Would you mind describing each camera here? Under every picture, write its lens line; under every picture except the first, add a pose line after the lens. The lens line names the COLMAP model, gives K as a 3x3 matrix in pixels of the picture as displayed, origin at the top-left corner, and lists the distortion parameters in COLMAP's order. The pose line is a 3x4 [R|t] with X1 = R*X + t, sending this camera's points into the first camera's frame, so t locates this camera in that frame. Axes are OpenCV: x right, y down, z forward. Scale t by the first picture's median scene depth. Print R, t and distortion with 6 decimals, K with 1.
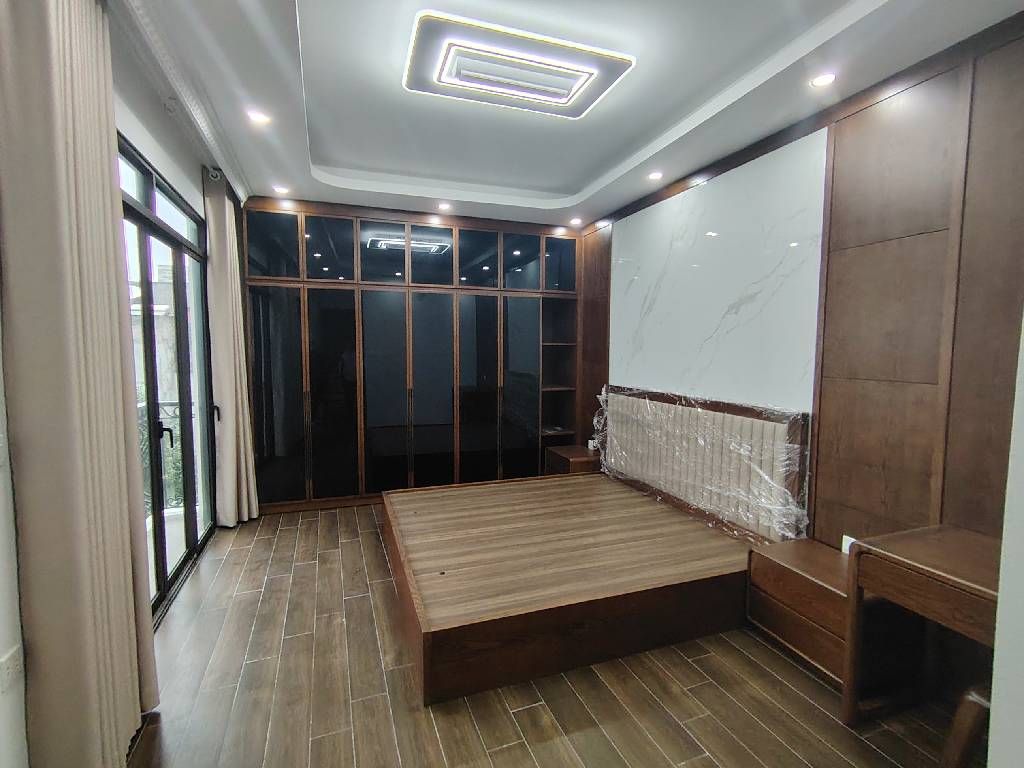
lens RADIAL K [[490.3, 0, 512.0], [0, 490.3, 380.9], [0, 0, 1]] dist [0.004823, -0.002004]
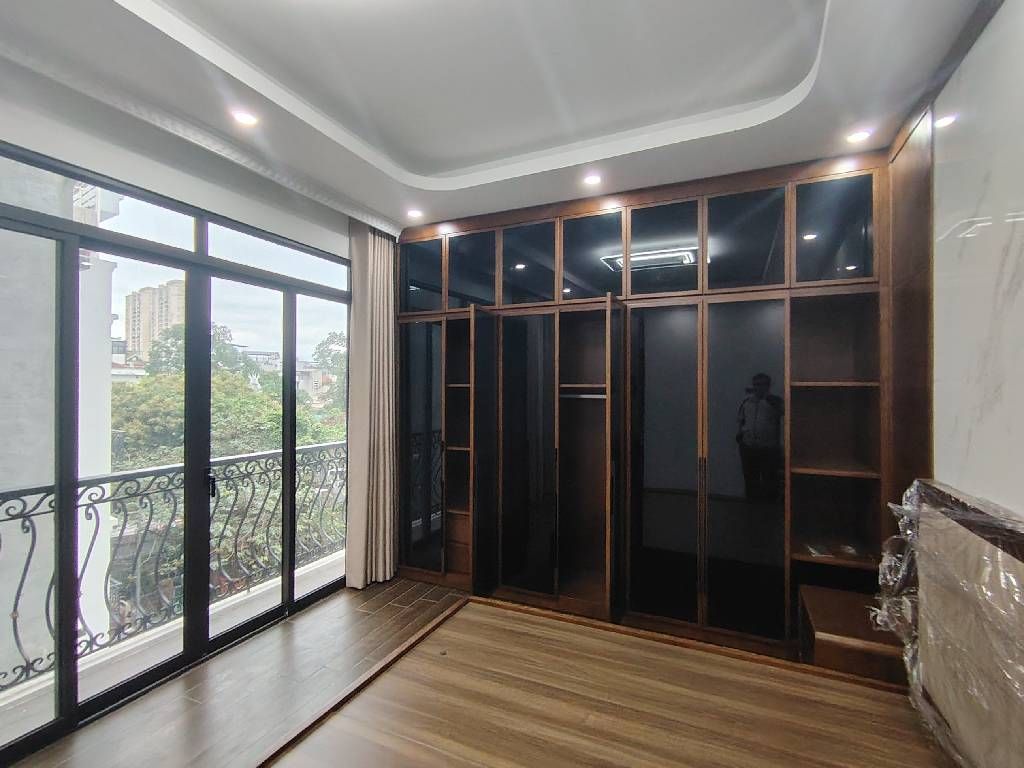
lens RADIAL K [[490.3, 0, 510.0], [0, 490.3, 379.7], [0, 0, 1]] dist [0.004823, -0.002004]
pose [[0.711009, -0.008816, -0.703128, 0.244965], [-0.044431, 0.997360, -0.057435, -0.040533], [0.701778, 0.072077, 0.708740, 0.458794]]
